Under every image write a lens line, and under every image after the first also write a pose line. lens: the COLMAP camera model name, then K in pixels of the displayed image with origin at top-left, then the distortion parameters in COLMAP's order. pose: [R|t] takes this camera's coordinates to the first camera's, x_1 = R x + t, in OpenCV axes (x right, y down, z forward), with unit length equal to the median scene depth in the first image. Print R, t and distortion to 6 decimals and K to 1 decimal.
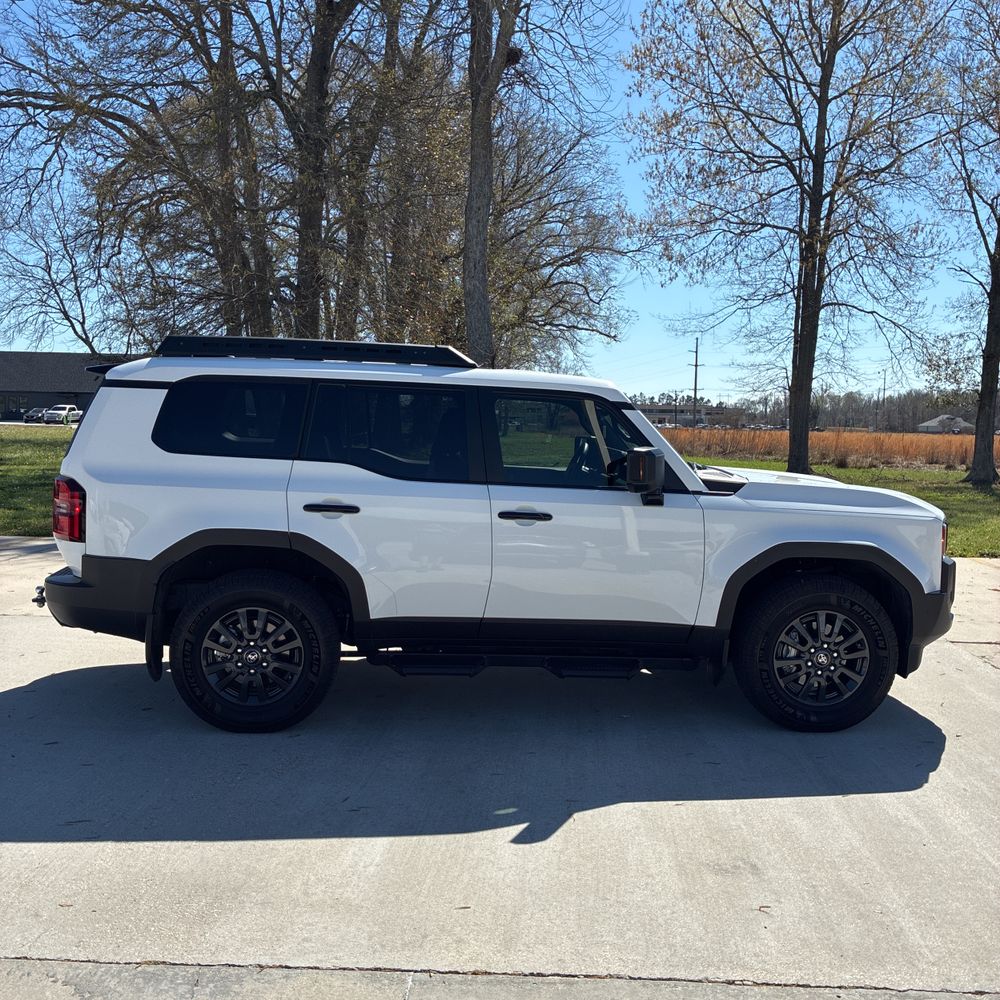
lens RADIAL K [[1044.5, 0, 500.0], [0, 1044.5, 500.0], [0, 0, 1]] dist [0.038125, -0.029431]
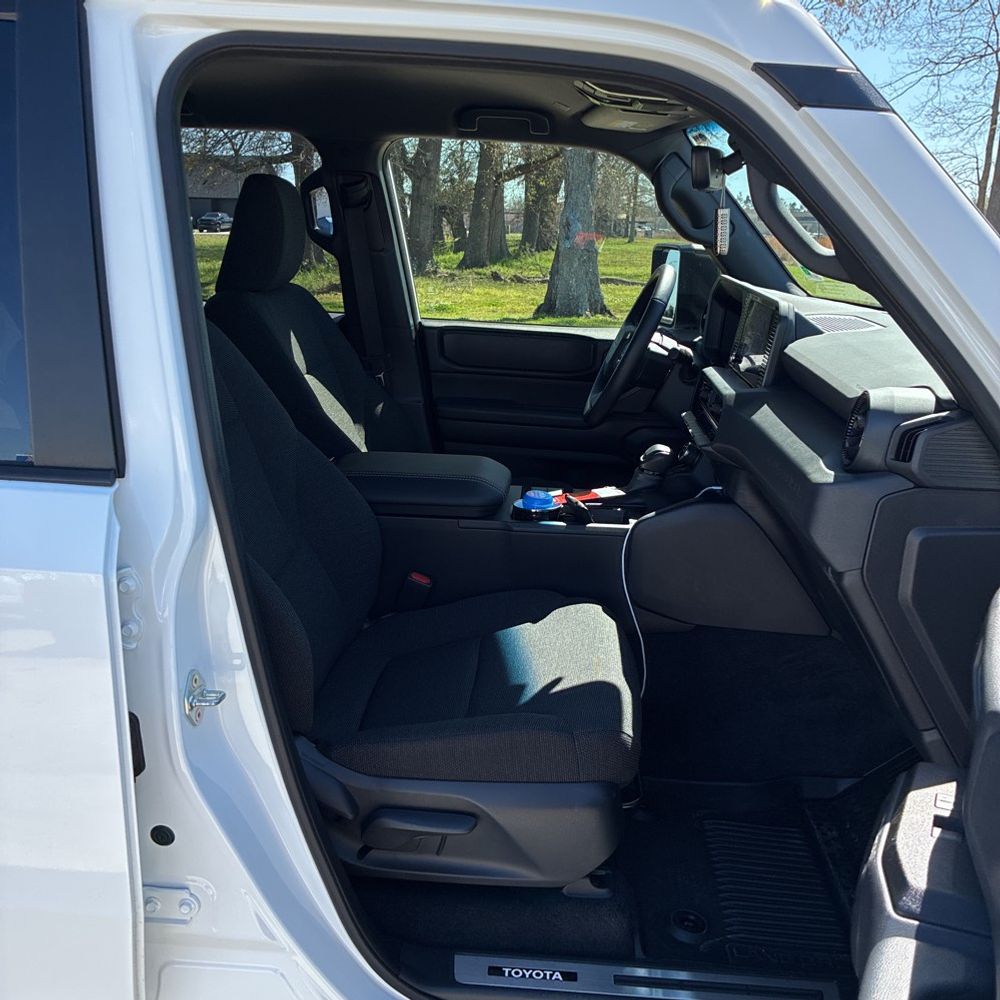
lens RADIAL K [[1040.8, 0, 487.0], [0, 1040.8, 498.4], [0, 0, 1]] dist [-0.013527, 0.046613]
pose [[0.990979, 0.034747, -0.129431, 0.014864], [-0.010976, 0.983602, 0.180019, -0.008574], [0.133563, -0.176975, 0.975111, 0.137769]]
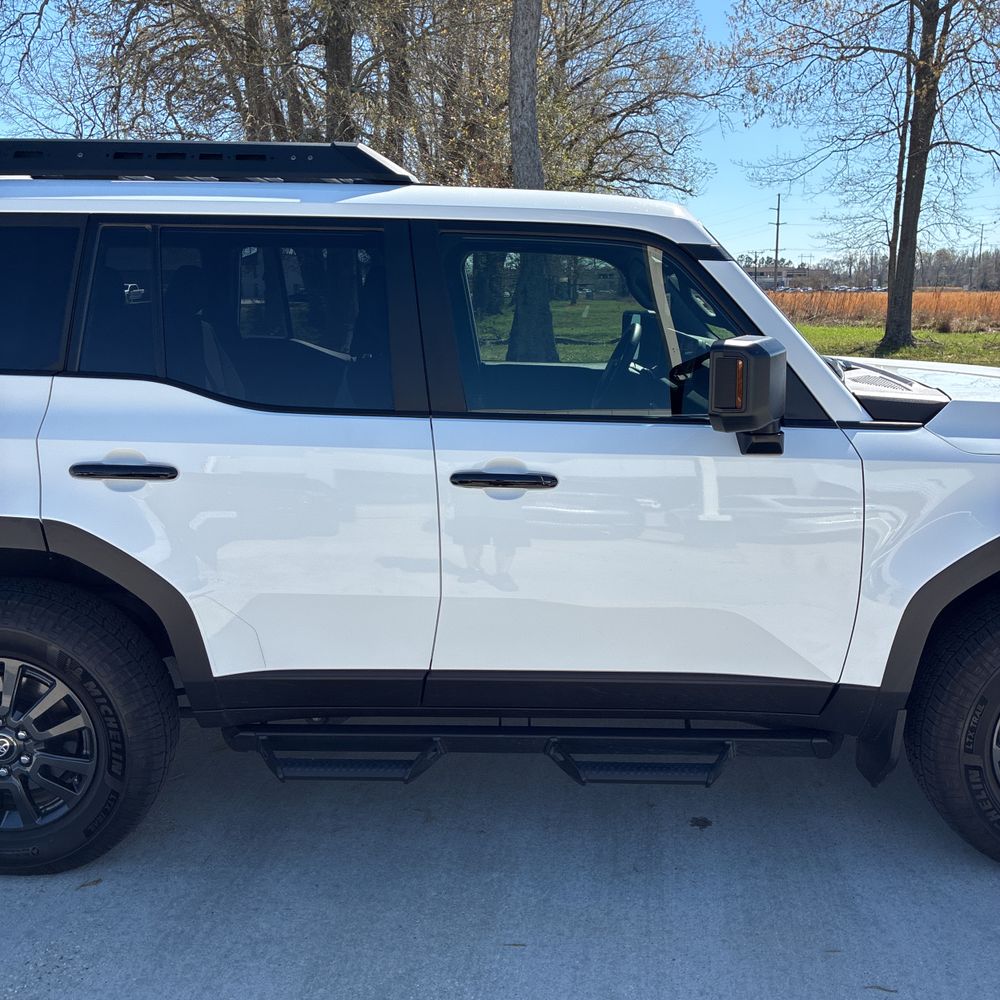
lens RADIAL K [[1040.8, 0, 487.0], [0, 1040.8, 498.4], [0, 0, 1]] dist [-0.013527, 0.046613]
pose [[0.996508, -0.007555, -0.083156, 0.009640], [0.017659, 0.992440, 0.121454, -0.006186], [0.081610, -0.122499, 0.989108, 0.083888]]
